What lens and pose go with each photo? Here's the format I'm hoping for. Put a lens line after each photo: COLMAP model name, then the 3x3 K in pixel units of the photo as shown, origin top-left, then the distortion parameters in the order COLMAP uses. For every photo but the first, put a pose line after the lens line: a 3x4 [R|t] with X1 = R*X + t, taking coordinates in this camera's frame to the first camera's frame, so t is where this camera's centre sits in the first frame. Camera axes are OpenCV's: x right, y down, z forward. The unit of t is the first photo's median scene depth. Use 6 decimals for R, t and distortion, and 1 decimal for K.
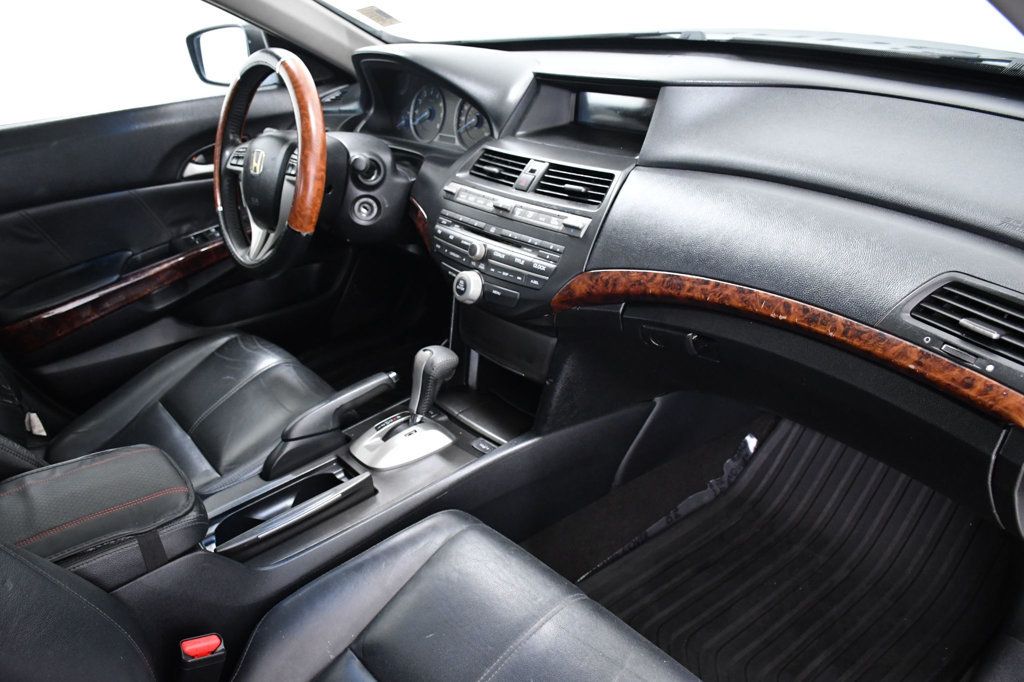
lens RADIAL K [[799.8, 0, 511.7], [0, 799.8, 340.8], [0, 0, 1]] dist [-0.114903, 0.036576]
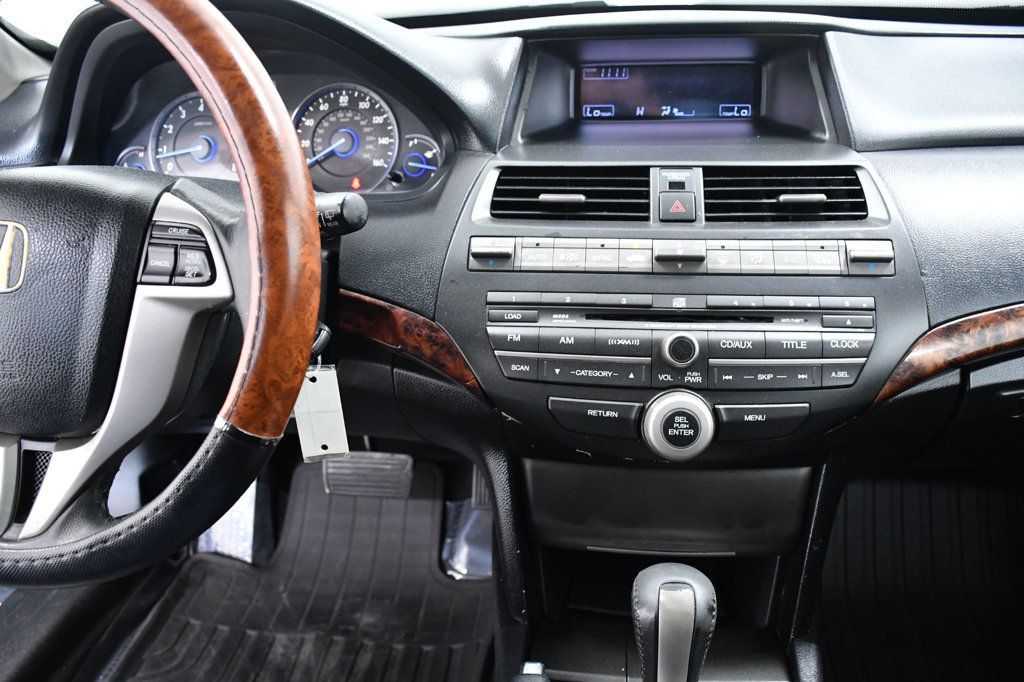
lens RADIAL K [[799.8, 0, 507.4], [0, 799.8, 339.9], [0, 0, 1]] dist [-0.114903, 0.036576]
pose [[0.736002, -0.215239, 0.641851, -0.426452], [0.282668, 0.959215, -0.002467, -0.144876], [-0.615142, 0.183246, 0.766825, 0.680896]]
